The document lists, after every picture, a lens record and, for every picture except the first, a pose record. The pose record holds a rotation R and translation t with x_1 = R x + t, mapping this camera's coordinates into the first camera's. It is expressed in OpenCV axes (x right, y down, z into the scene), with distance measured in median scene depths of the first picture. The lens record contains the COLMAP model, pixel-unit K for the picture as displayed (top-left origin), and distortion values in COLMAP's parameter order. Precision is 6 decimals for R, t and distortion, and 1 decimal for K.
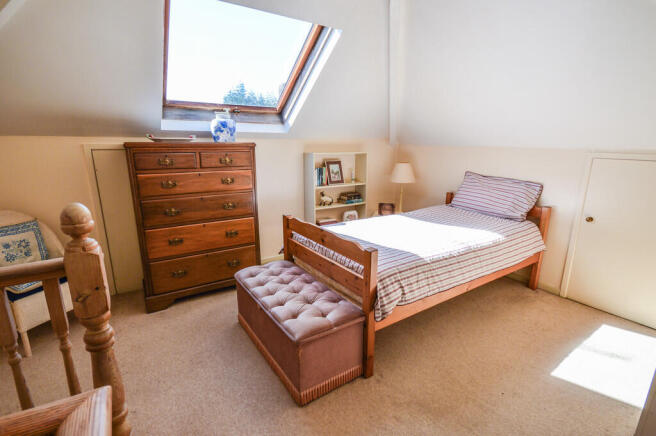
lens RADIAL K [[328.0, 0, 324.8], [0, 328.0, 222.9], [0, 0, 1]] dist [0.001732, -0.001926]
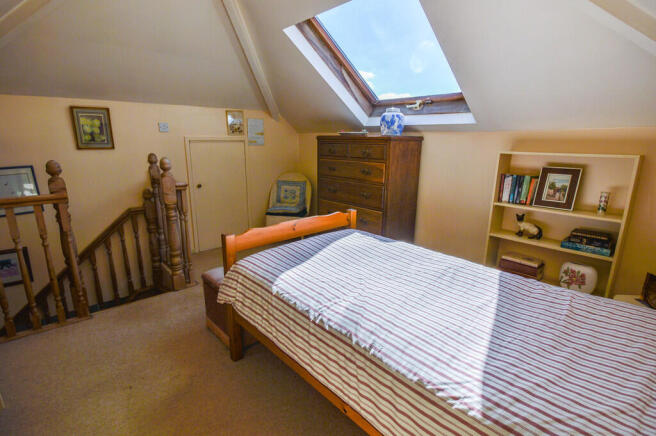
lens RADIAL K [[328.0, 0, 324.8], [0, 328.0, 222.9], [0, 0, 1]] dist [0.001732, -0.001926]
pose [[0.129319, 0.236695, -0.962939, 0.567833], [-0.250045, 0.947496, 0.199319, -0.113242], [0.959559, 0.215002, 0.181714, 0.542349]]
